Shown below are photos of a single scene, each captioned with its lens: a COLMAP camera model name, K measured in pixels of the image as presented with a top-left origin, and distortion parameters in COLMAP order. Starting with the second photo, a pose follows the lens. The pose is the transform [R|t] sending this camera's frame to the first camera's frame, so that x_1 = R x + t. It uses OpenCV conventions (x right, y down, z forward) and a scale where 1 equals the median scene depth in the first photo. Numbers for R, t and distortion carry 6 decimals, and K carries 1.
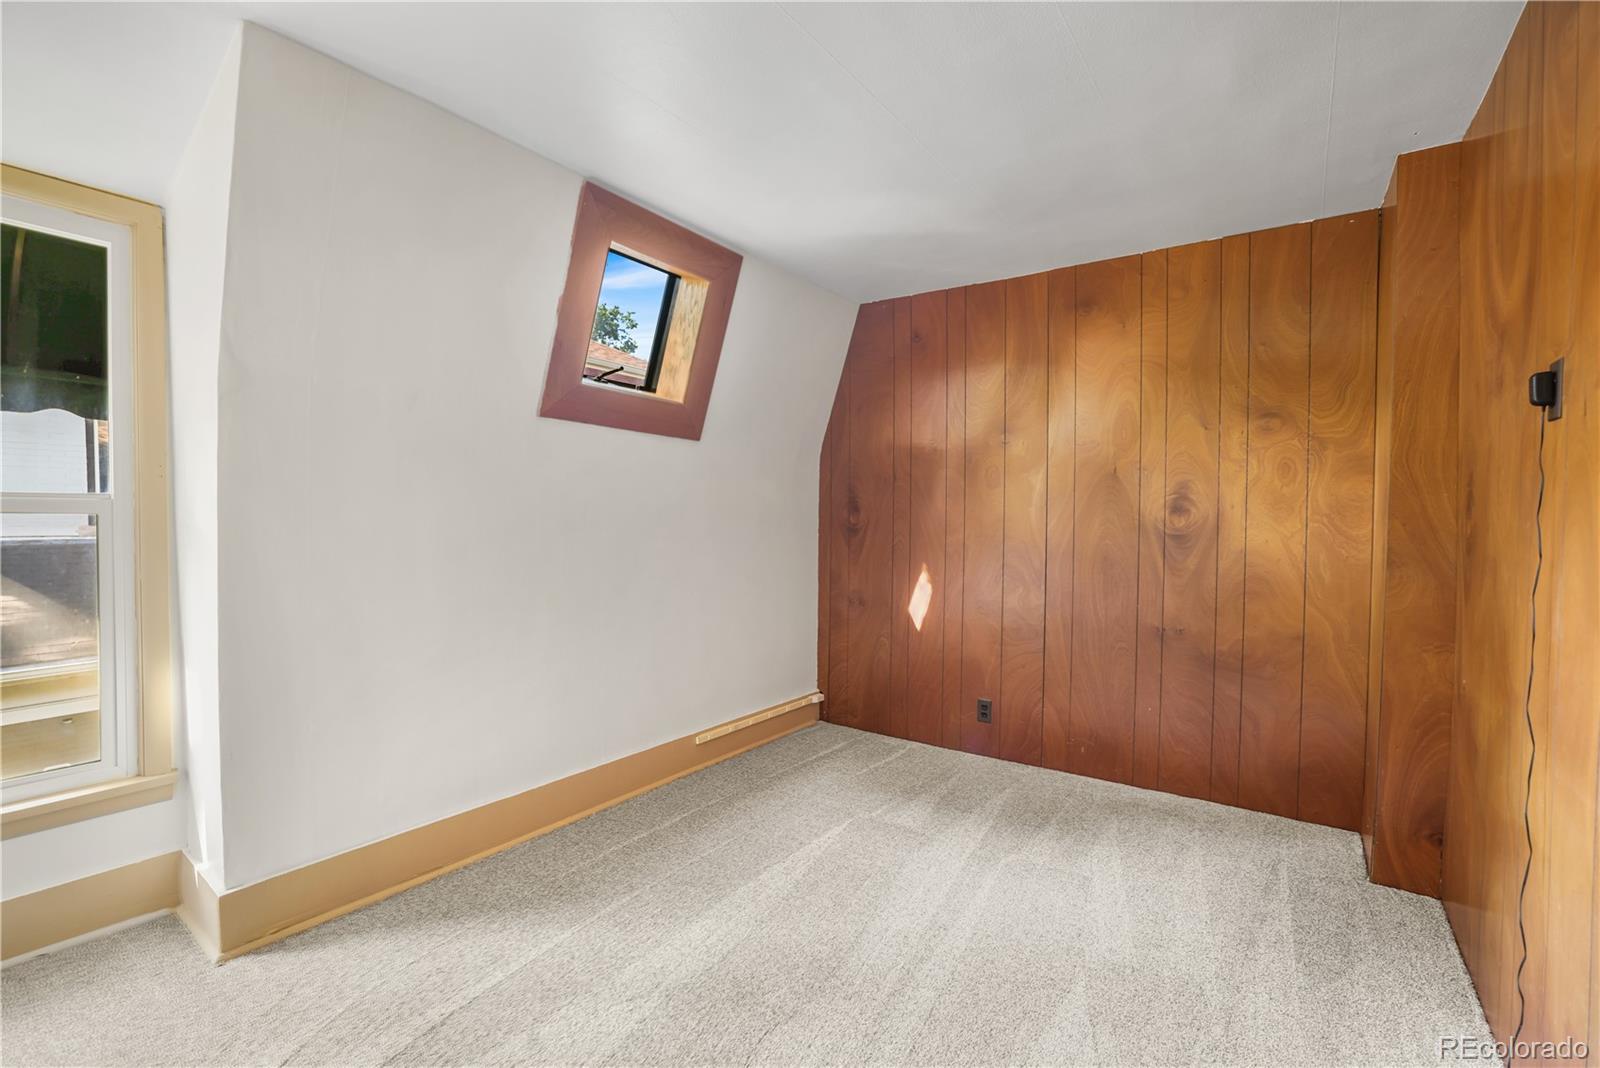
lens RADIAL K [[701.9, 0, 790.9], [0, 701.9, 520.4], [0, 0, 1]] dist [-0.040286, 0.015733]
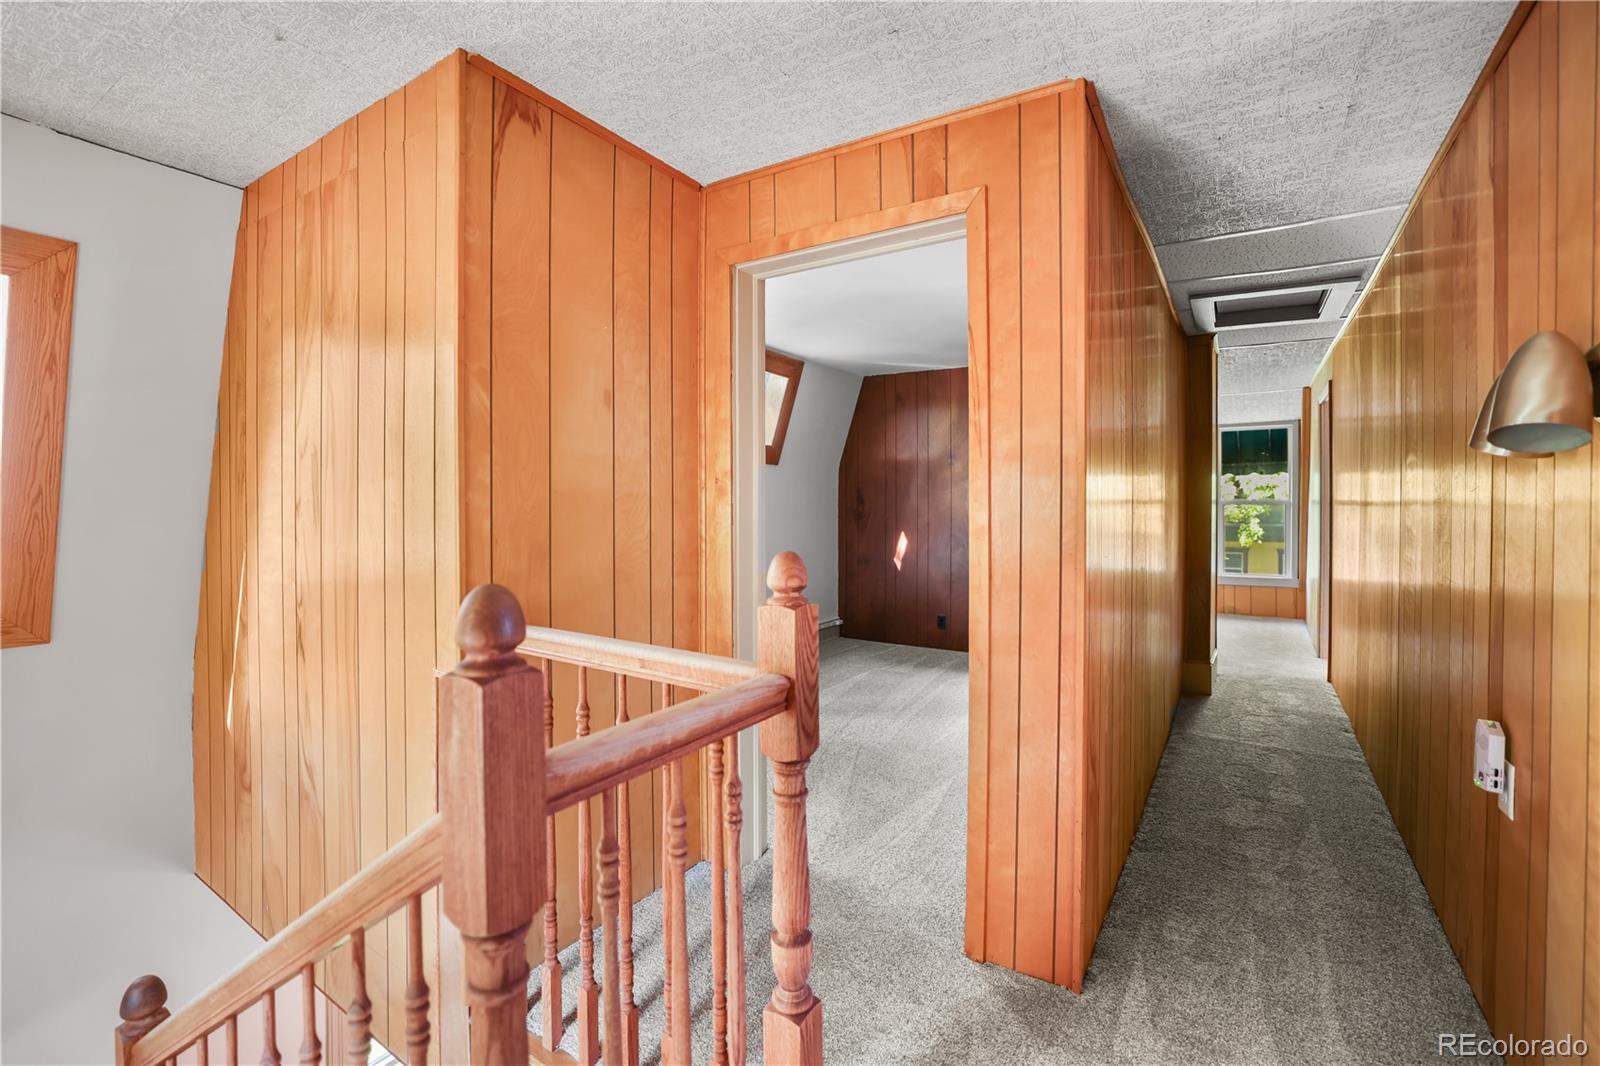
lens RADIAL K [[701.9, 0, 790.9], [0, 701.9, 519.4], [0, 0, 1]] dist [-0.040286, 0.015733]
pose [[0.999230, -0.013102, 0.036979, -0.140396], [0.012962, 0.999908, 0.004045, 0.014597], [-0.037029, -0.003562, 0.999308, -0.646847]]
